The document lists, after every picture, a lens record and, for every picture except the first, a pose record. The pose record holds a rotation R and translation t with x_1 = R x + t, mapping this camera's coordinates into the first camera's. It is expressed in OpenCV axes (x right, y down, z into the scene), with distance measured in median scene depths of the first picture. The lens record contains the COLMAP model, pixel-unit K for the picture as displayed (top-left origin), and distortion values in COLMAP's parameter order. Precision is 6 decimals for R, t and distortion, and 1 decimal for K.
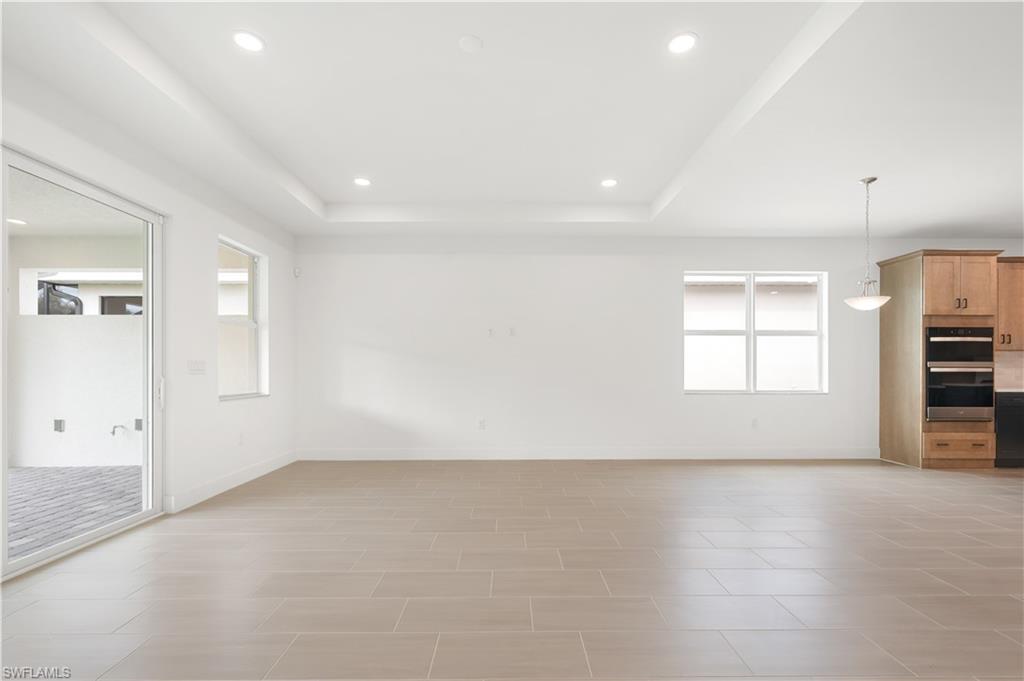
lens RADIAL K [[458.4, 0, 512.2], [0, 458.4, 371.7], [0, 0, 1]] dist [-0.001449, -0.000298]
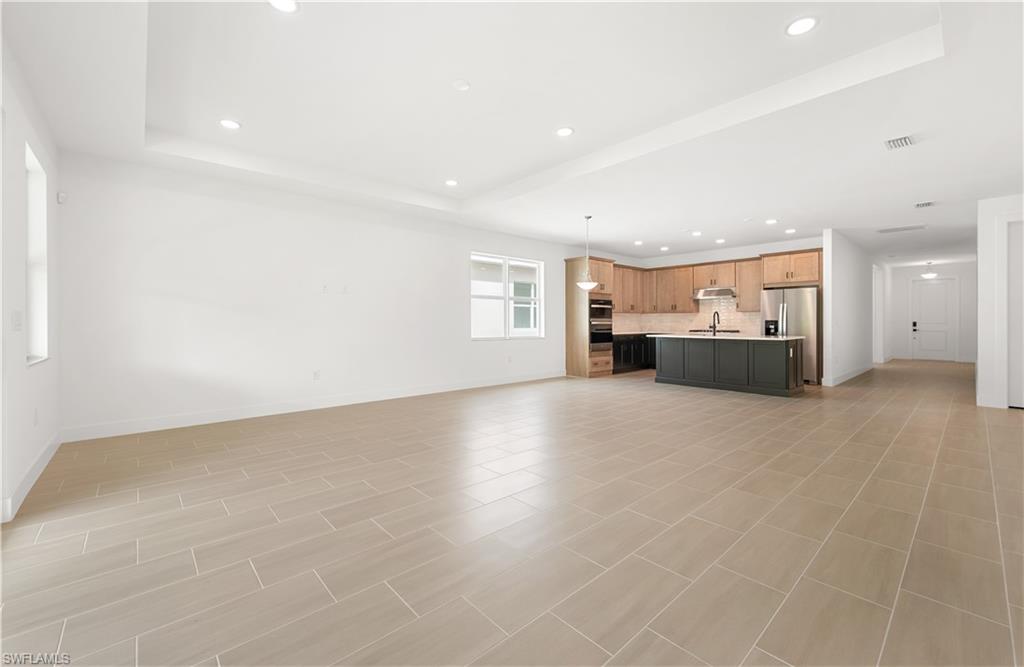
lens RADIAL K [[416.0, 0, 512.0], [0, 416.0, 333.5], [0, 0, 1]] dist [-0.000195, 0.000000]
pose [[0.749587, -0.019455, 0.661620, -0.403363], [0.005423, 0.999715, 0.023253, -0.002638], [-0.661884, -0.013842, 0.749479, -0.022253]]
